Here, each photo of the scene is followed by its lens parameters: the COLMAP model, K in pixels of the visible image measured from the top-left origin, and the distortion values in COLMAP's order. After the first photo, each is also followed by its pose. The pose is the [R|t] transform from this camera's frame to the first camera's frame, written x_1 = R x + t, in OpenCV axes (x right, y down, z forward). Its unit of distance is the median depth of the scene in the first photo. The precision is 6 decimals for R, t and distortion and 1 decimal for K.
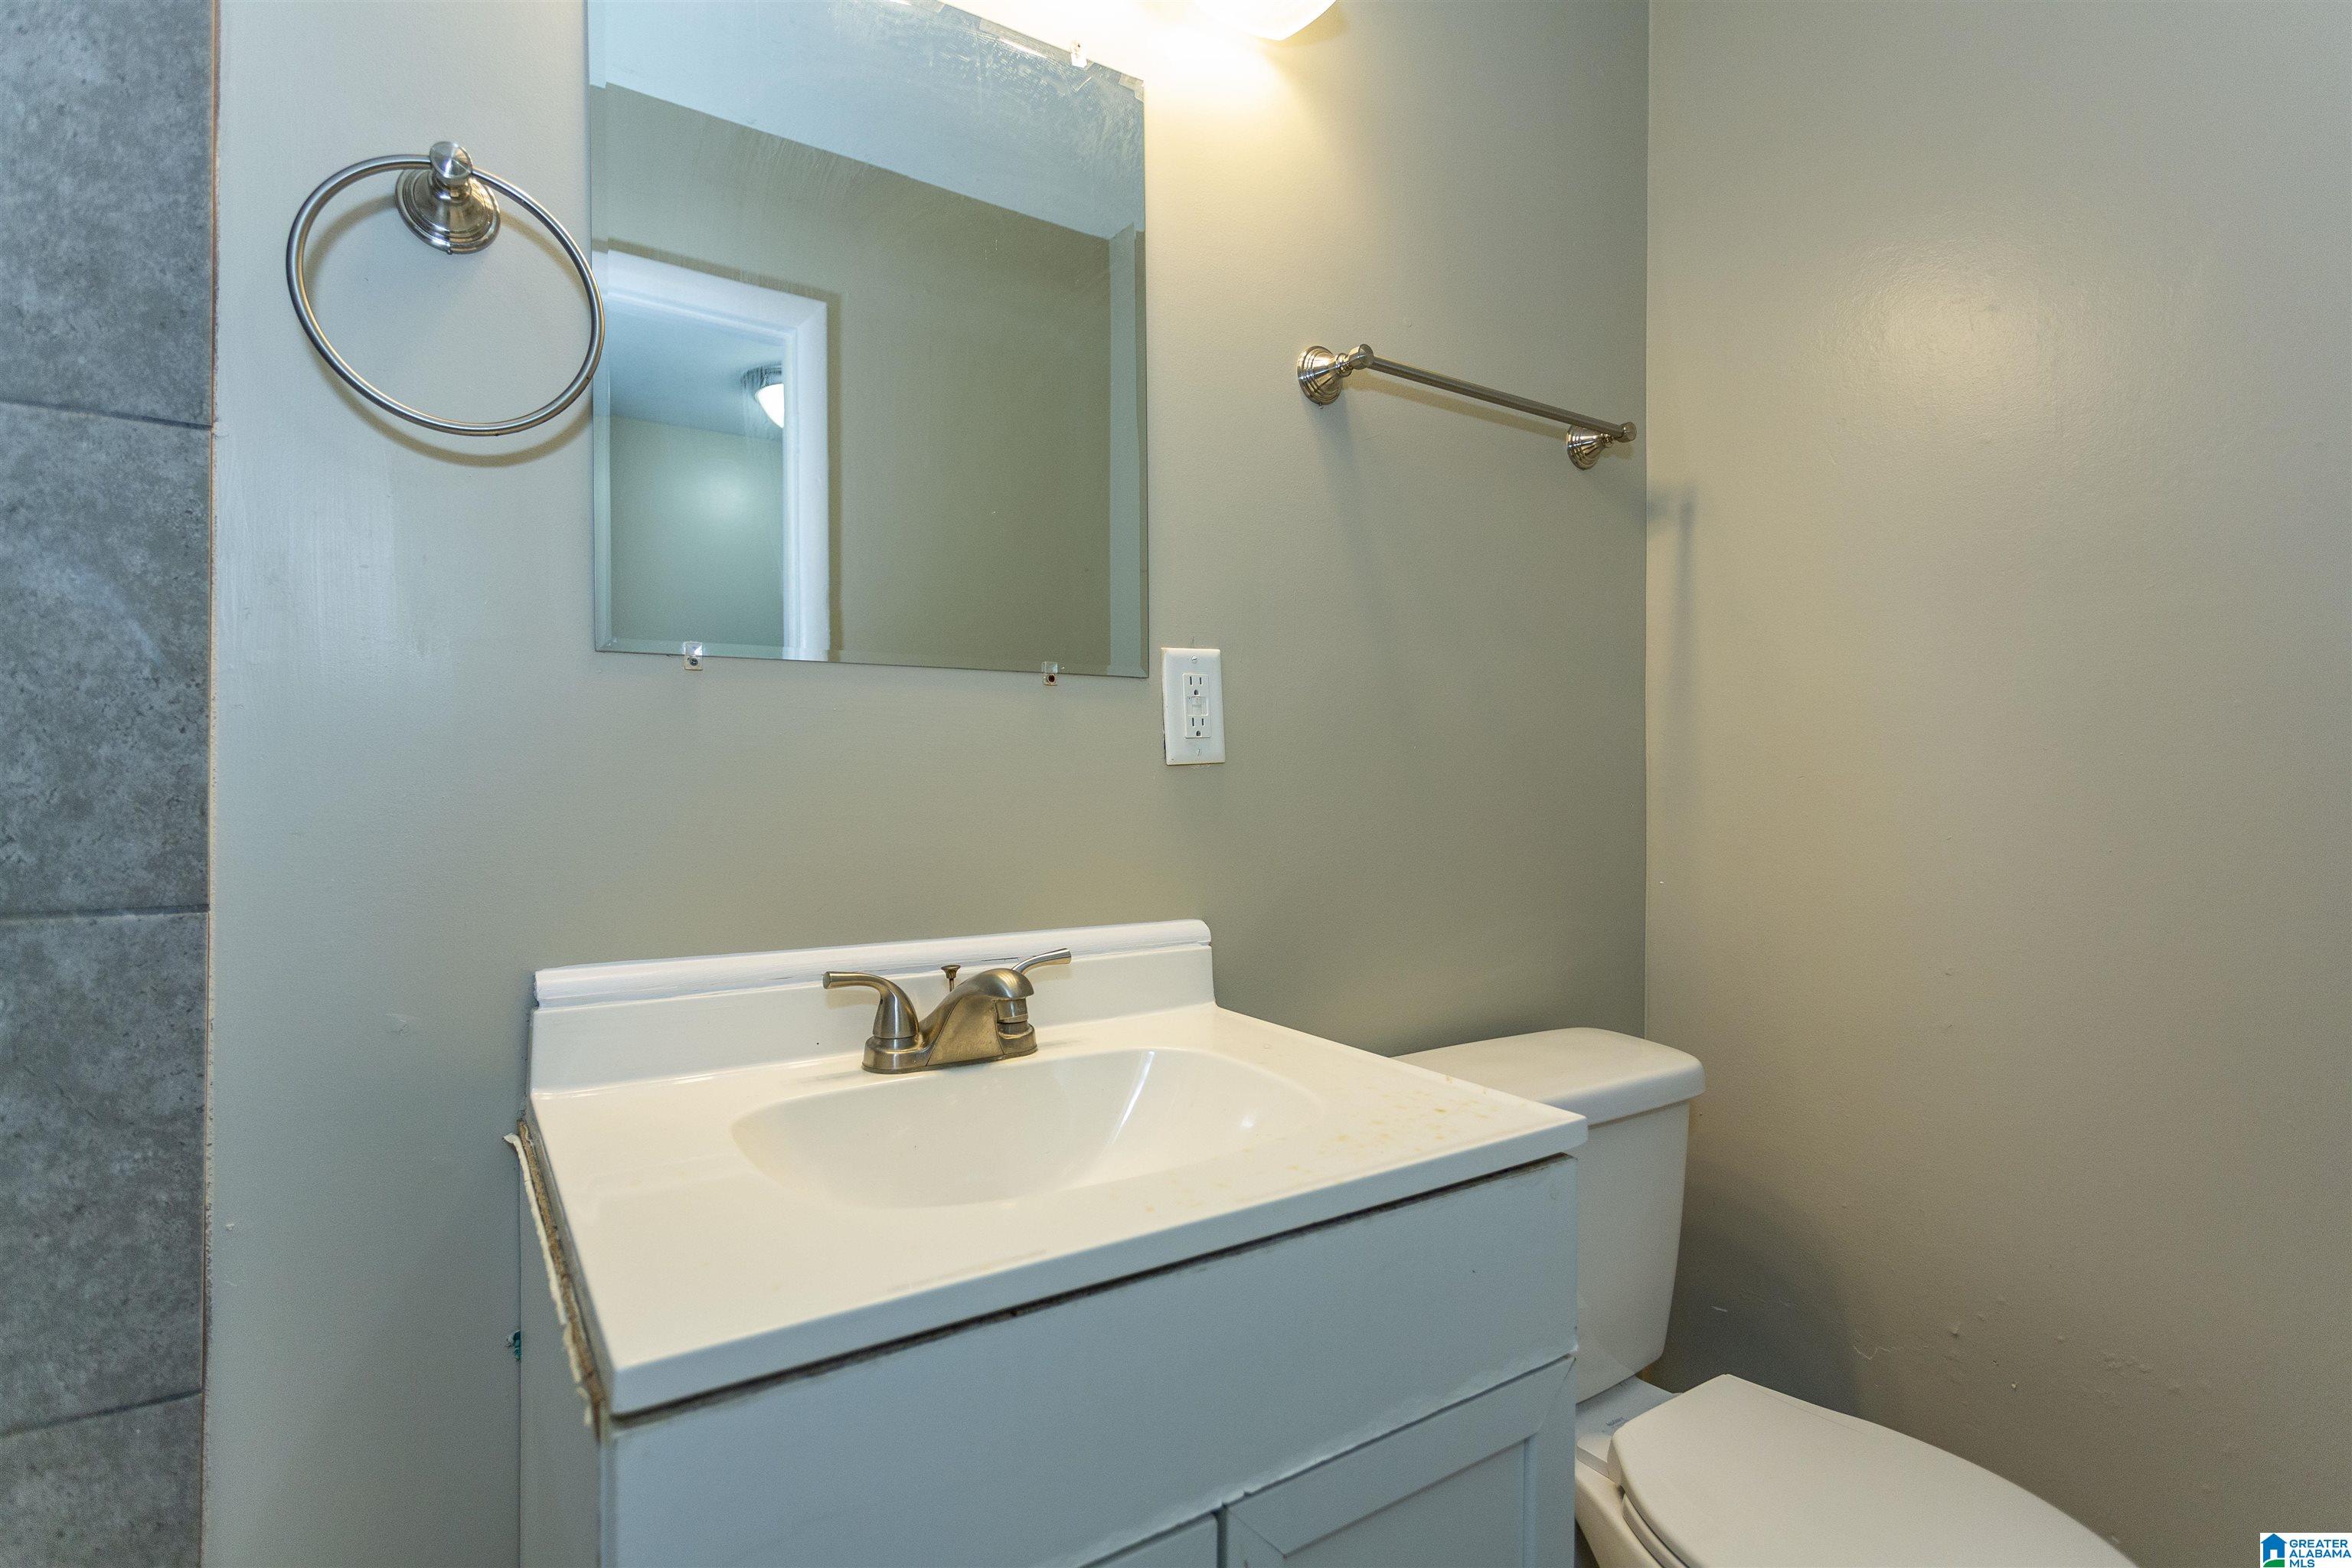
lens RADIAL K [[1152.7, 0, 1187.9], [0, 1152.7, 762.8], [0, 0, 1]] dist [0.000221, -0.000024]
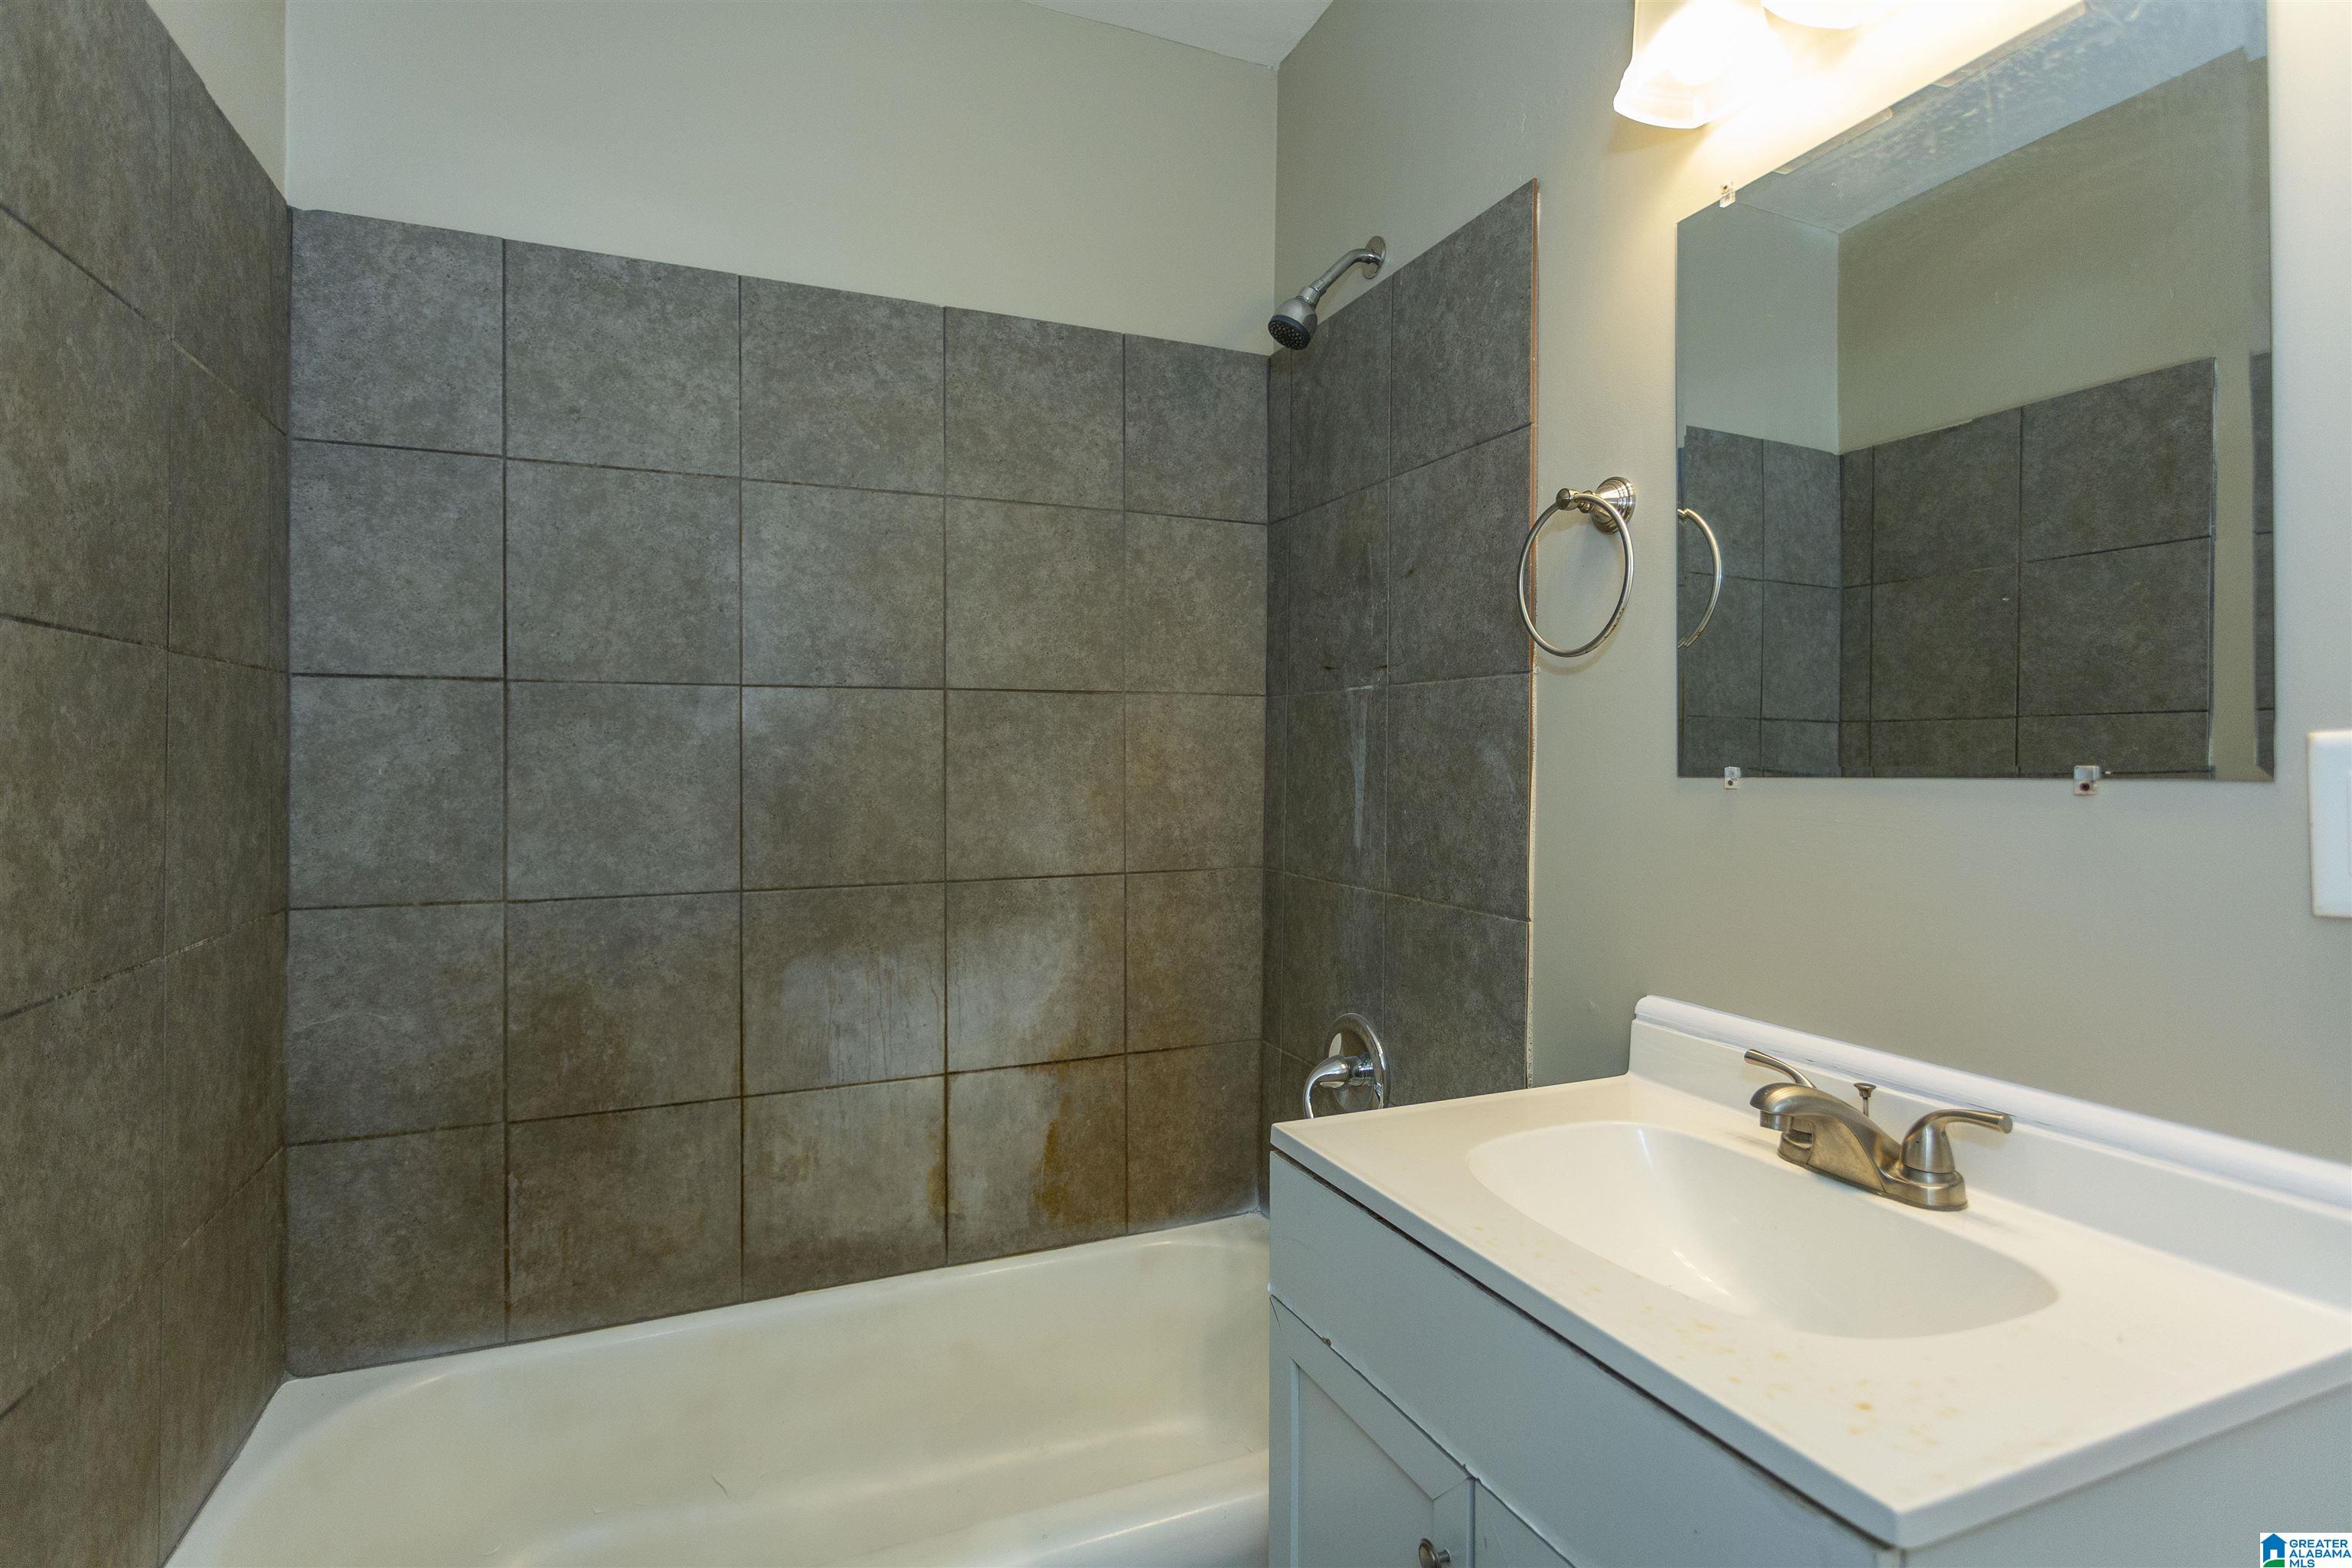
lens RADIAL K [[1125.4, 0, 1170.4], [0, 1125.4, 772.1], [0, 0, 1]] dist [0.002420, 0.000798]
pose [[-0.184381, -0.003780, -0.982848, 1.127866], [-0.004492, 0.999985, -0.003003, -0.114766], [0.982845, 0.003861, -0.184395, 0.761051]]
